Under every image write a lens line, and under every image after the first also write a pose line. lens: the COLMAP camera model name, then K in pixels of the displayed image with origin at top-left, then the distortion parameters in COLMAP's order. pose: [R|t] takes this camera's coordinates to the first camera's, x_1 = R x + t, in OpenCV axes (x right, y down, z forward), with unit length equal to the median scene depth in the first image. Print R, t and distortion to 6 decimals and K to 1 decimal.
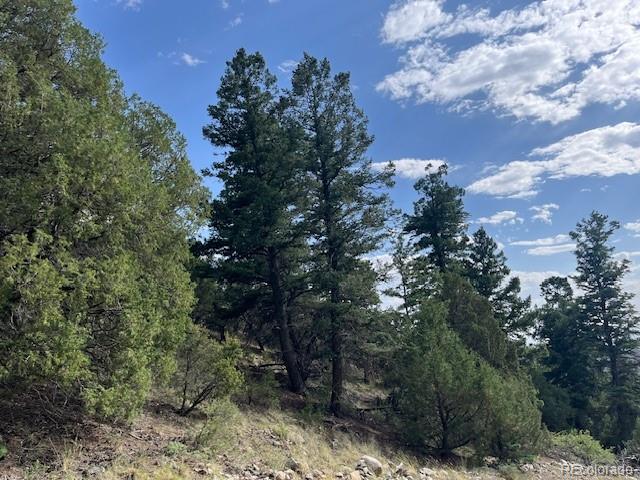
lens RADIAL K [[474.9, 0, 319.3], [0, 474.9, 236.9], [0, 0, 1]] dist [0.026077, -0.012863]
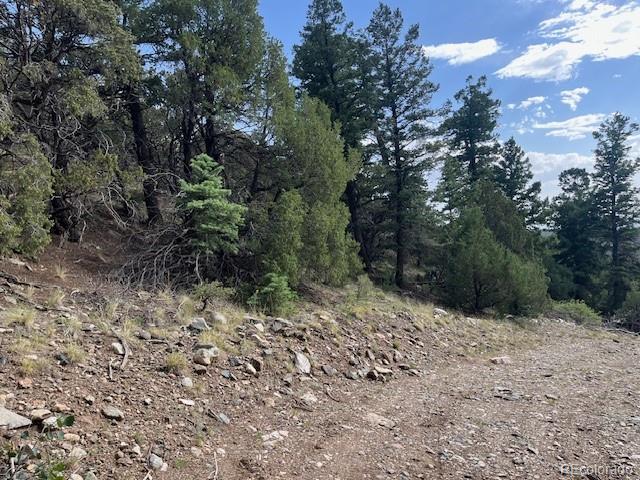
lens RADIAL K [[474.9, 0, 311.3], [0, 474.9, 230.2], [0, 0, 1]] dist [0.026077, -0.012863]
pose [[0.998951, 0.002054, -0.045740, -0.077376], [0.008622, 0.972678, 0.232000, -0.058037], [0.044967, -0.232151, 0.971640, -0.167339]]
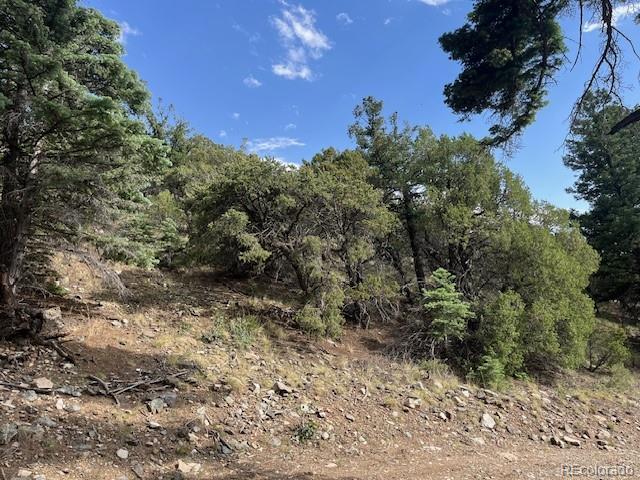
lens RADIAL K [[474.9, 0, 324.4], [0, 474.9, 242.9], [0, 0, 1]] dist [0.026077, -0.012863]
pose [[0.775815, -0.091698, -0.624262, 0.025494], [0.153509, 0.987086, 0.045784, -0.092603], [0.612002, -0.131350, 0.779872, -0.259632]]
